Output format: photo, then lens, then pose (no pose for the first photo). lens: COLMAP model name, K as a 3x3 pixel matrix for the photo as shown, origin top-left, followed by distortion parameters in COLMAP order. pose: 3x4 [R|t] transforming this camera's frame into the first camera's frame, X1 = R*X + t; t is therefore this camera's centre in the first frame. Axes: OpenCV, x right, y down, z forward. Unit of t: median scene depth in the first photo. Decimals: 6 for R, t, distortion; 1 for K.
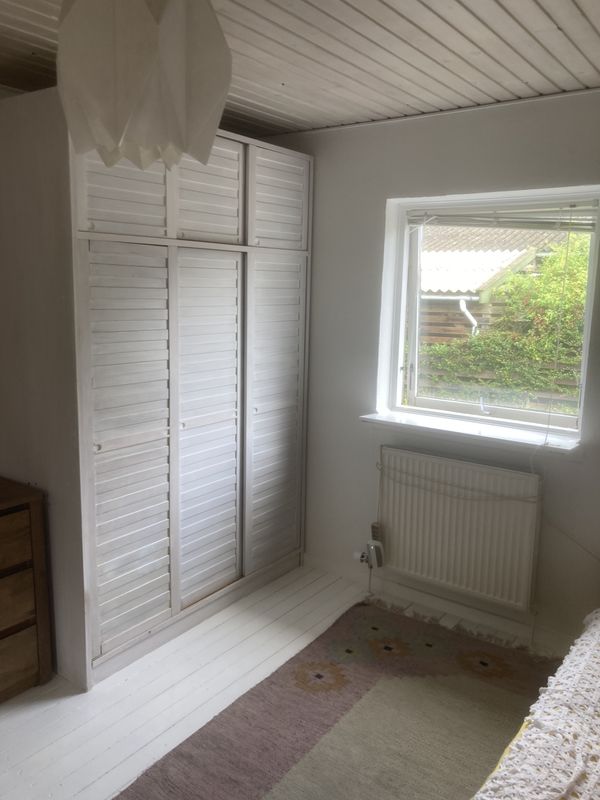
lens RADIAL K [[662.1, 0, 297.5], [0, 662.1, 398.4], [0, 0, 1]] dist [0.026728, -0.045080]
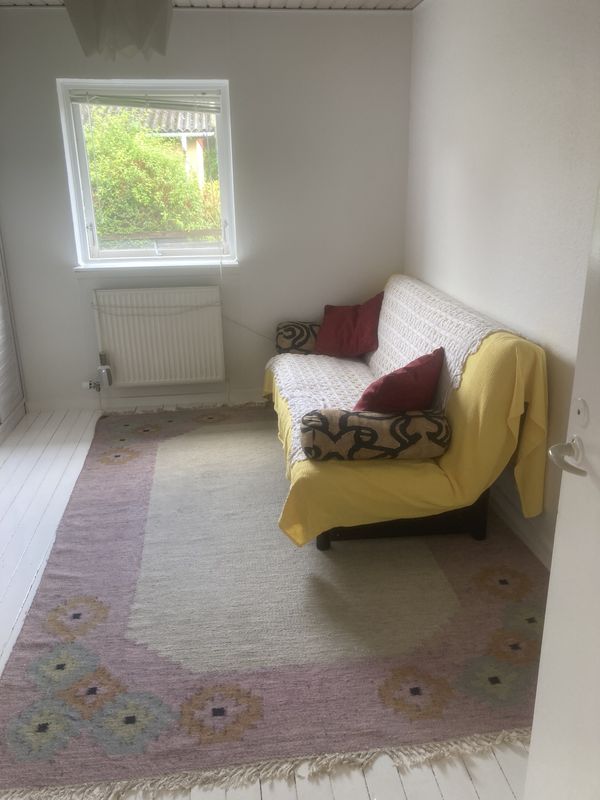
lens RADIAL K [[662.1, 0, 298.8], [0, 662.1, 405.0], [0, 0, 1]] dist [0.026728, -0.045080]
pose [[0.724525, -0.253124, 0.641087, -0.456356], [0.143959, 0.965184, 0.218395, 0.063892], [-0.674047, -0.065943, 0.735739, -0.200665]]
